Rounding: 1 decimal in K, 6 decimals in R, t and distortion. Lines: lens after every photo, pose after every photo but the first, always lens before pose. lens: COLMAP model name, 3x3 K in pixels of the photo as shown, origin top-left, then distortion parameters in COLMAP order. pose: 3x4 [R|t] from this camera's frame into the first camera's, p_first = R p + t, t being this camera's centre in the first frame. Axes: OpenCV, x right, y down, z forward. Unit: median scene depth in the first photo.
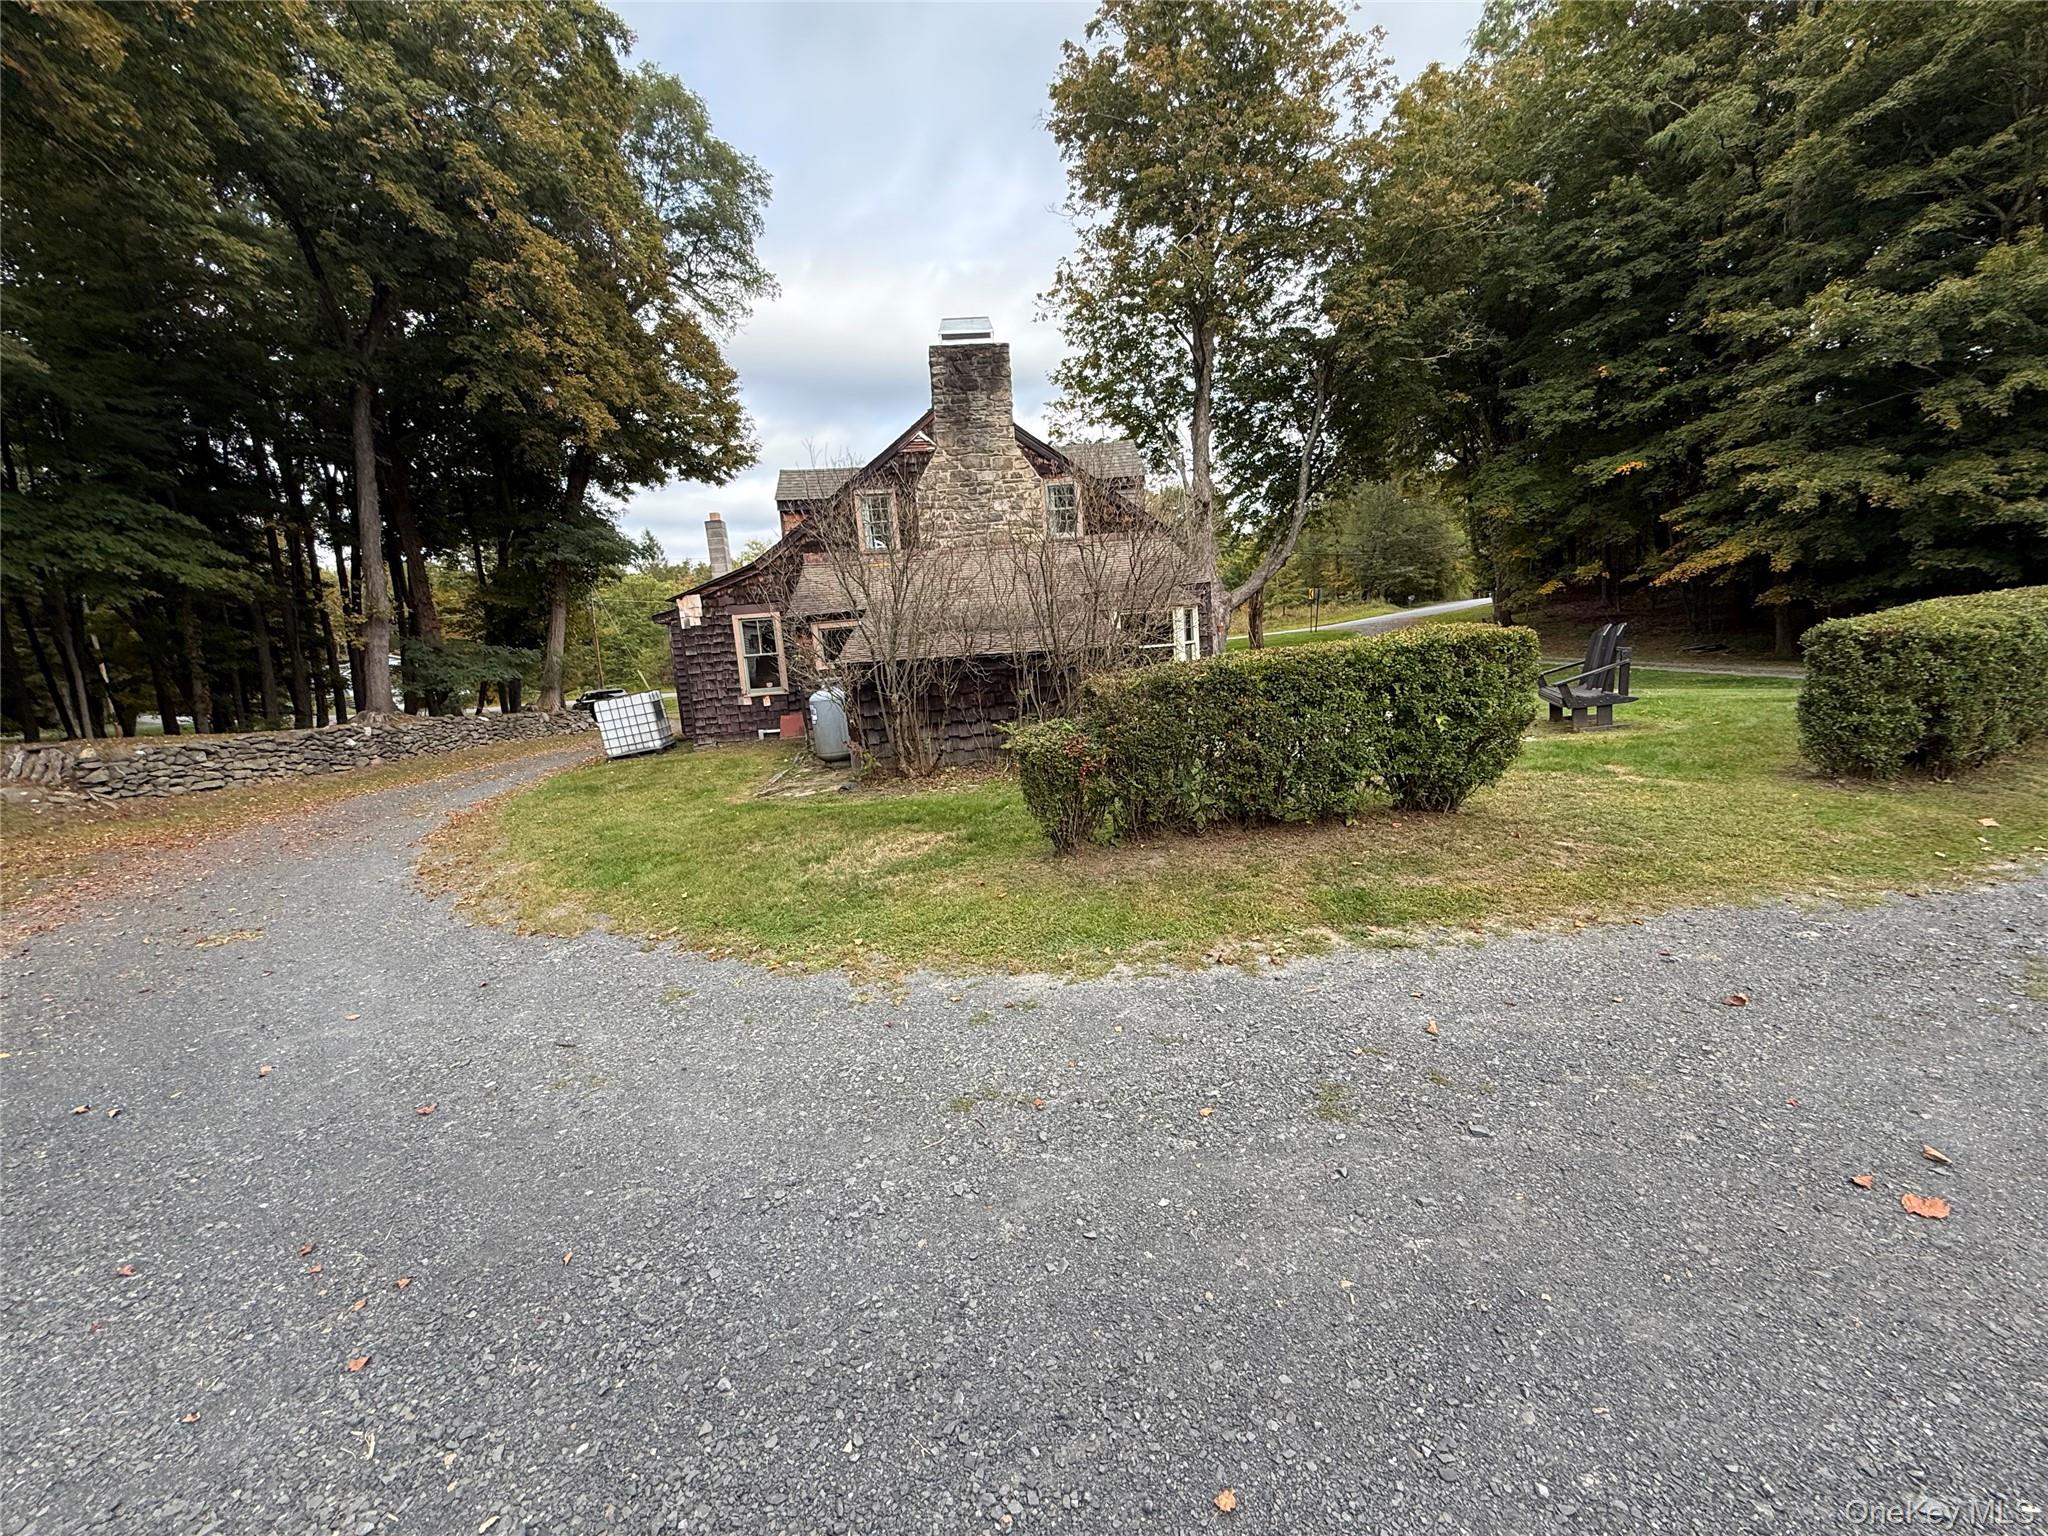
lens RADIAL K [[818.6, 0, 1019.1], [0, 818.6, 761.3], [0, 0, 1]] dist [0.002275, 0.000041]
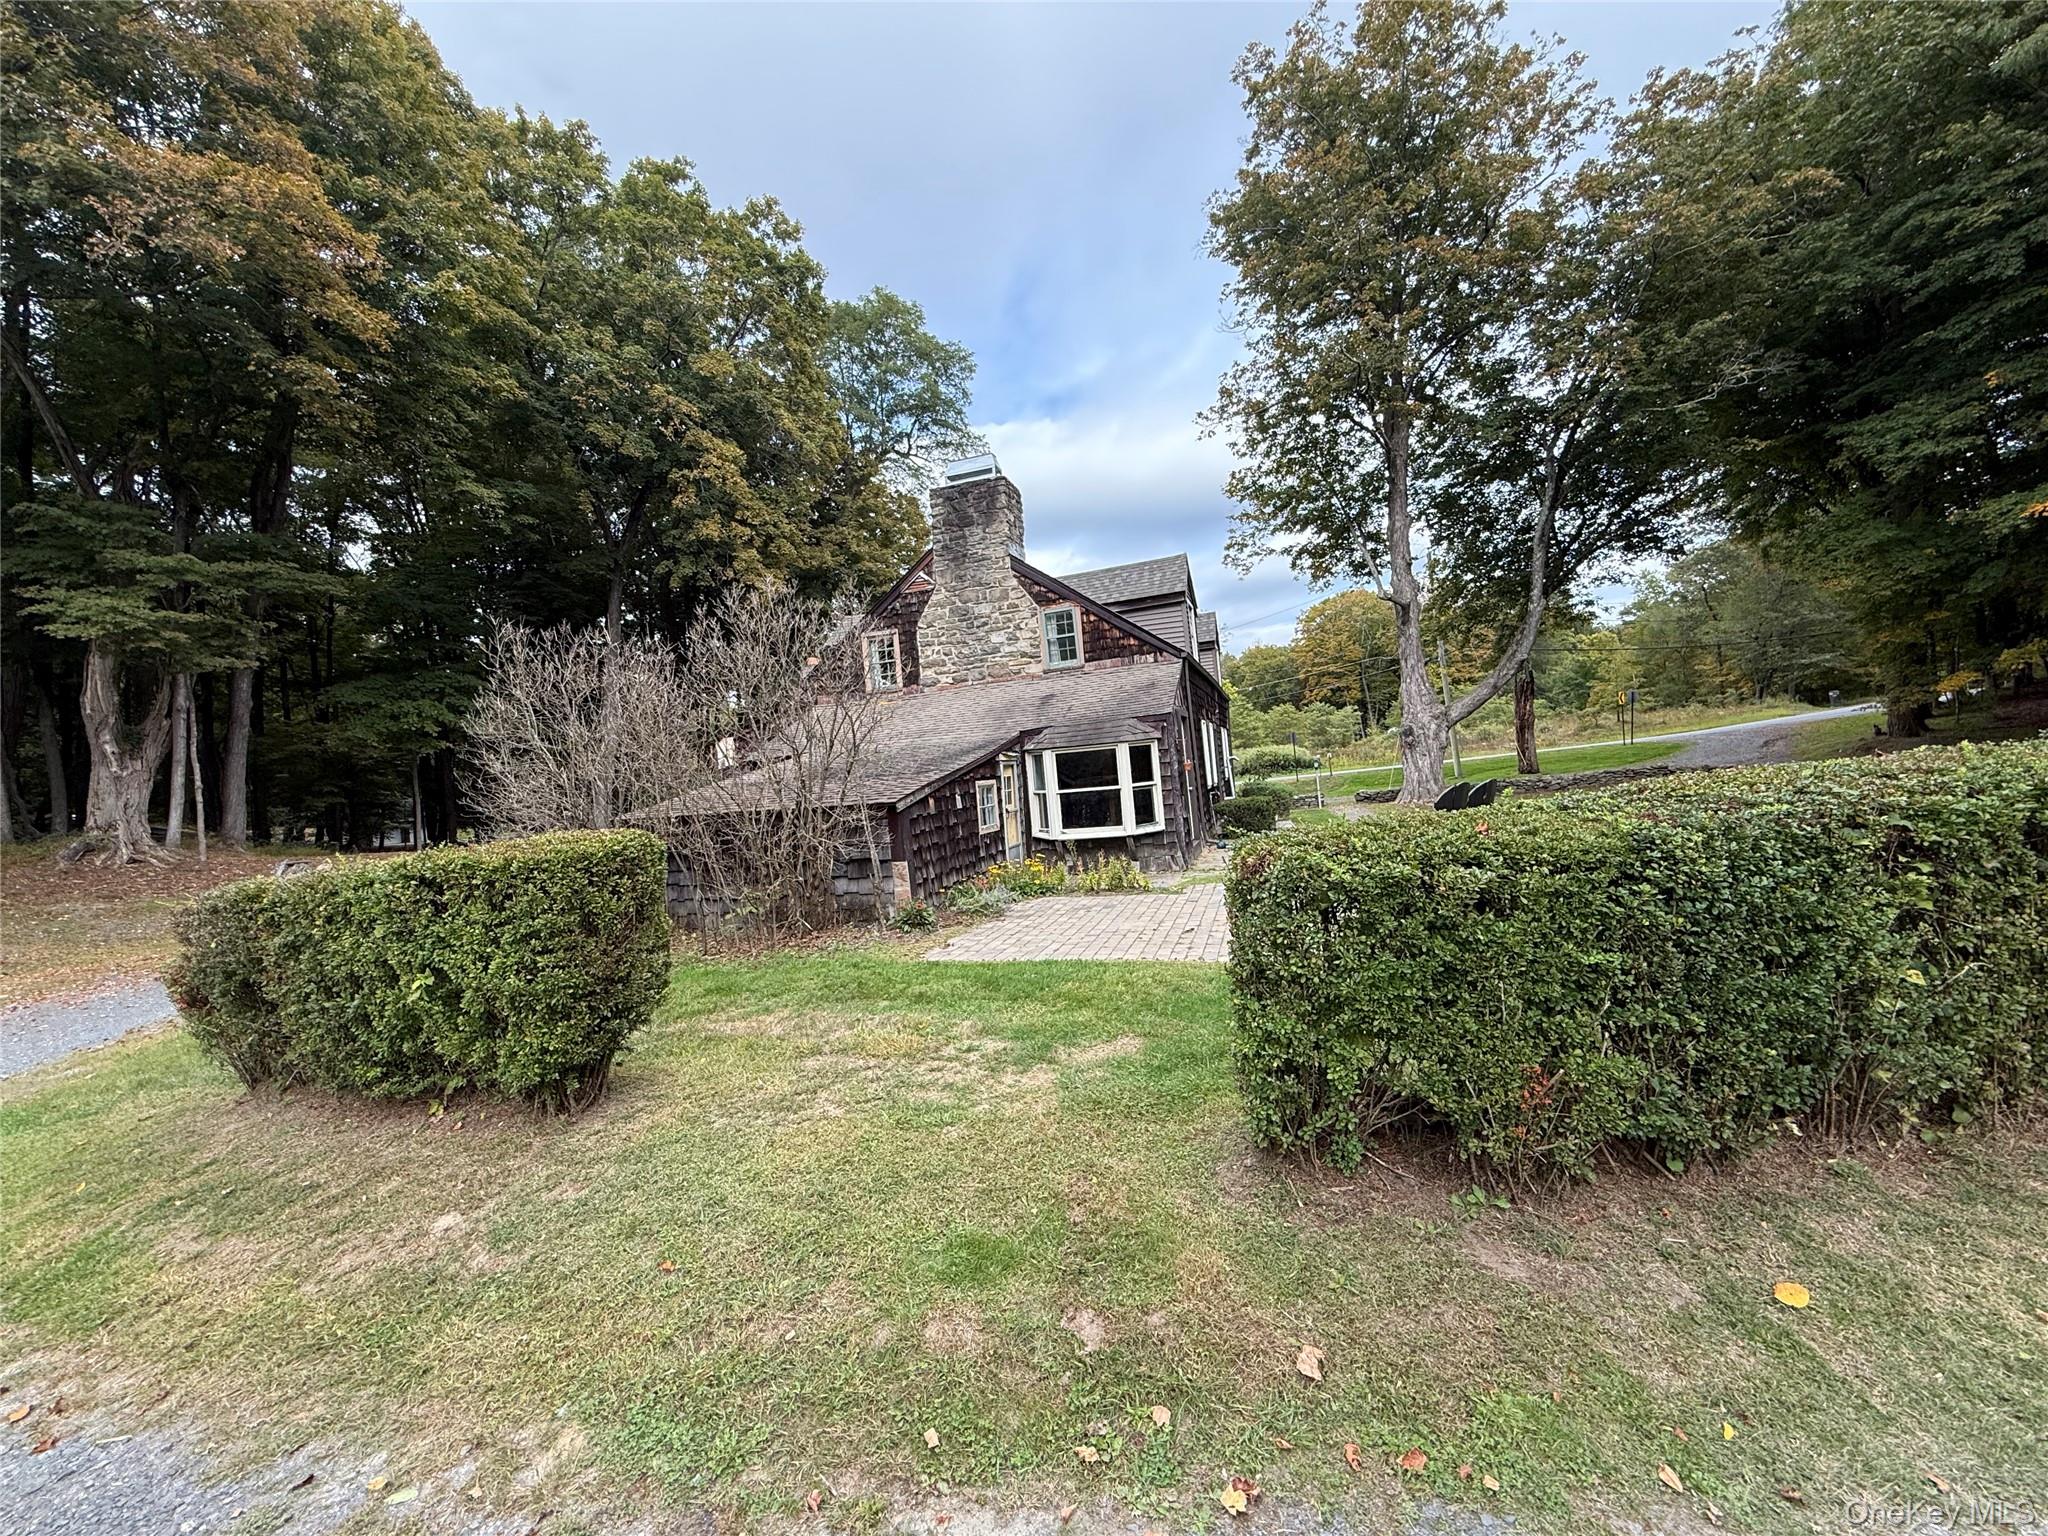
lens RADIAL K [[818.6, 0, 1024.4], [0, 818.6, 771.2], [0, 0, 1]] dist [0.002275, 0.000041]
pose [[0.927414, -0.009111, -0.373927, 0.266093], [-0.038412, 0.992098, -0.119443, -0.032792], [0.372060, 0.125136, 0.919735, 0.111675]]
